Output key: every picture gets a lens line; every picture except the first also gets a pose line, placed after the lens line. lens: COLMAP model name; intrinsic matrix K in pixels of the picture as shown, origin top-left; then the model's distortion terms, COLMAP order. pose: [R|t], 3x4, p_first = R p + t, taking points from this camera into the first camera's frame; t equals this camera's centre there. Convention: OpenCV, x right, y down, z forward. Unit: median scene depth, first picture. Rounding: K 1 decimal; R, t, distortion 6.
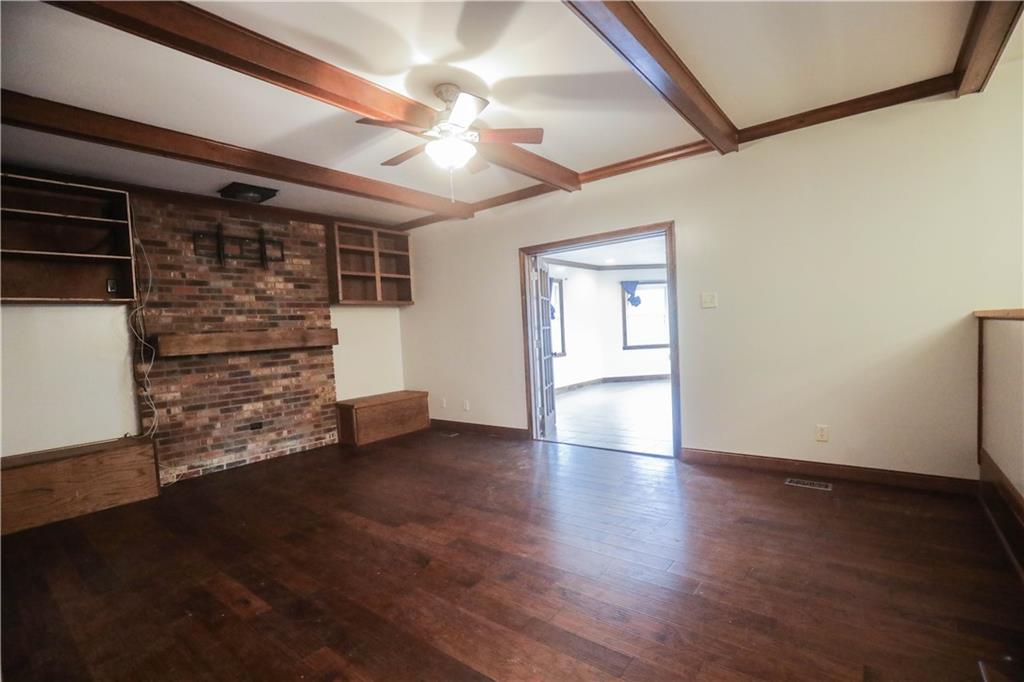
lens RADIAL K [[469.0, 0, 515.0], [0, 469.0, 346.1], [0, 0, 1]] dist [-0.036110, 0.006851]
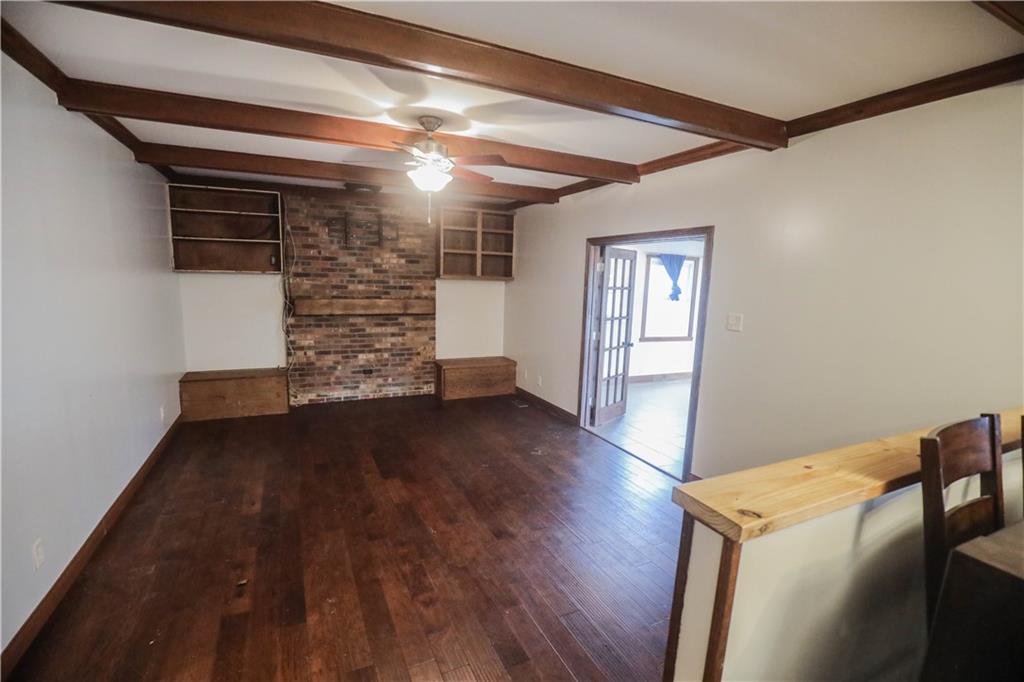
lens RADIAL K [[469.0, 0, 514.7], [0, 469.0, 348.5], [0, 0, 1]] dist [-0.036110, 0.006851]
pose [[0.895110, 0.143060, -0.422270, 0.358185], [-0.092516, 0.986106, 0.137970, -0.111858], [0.436141, -0.084432, 0.895909, 0.026233]]
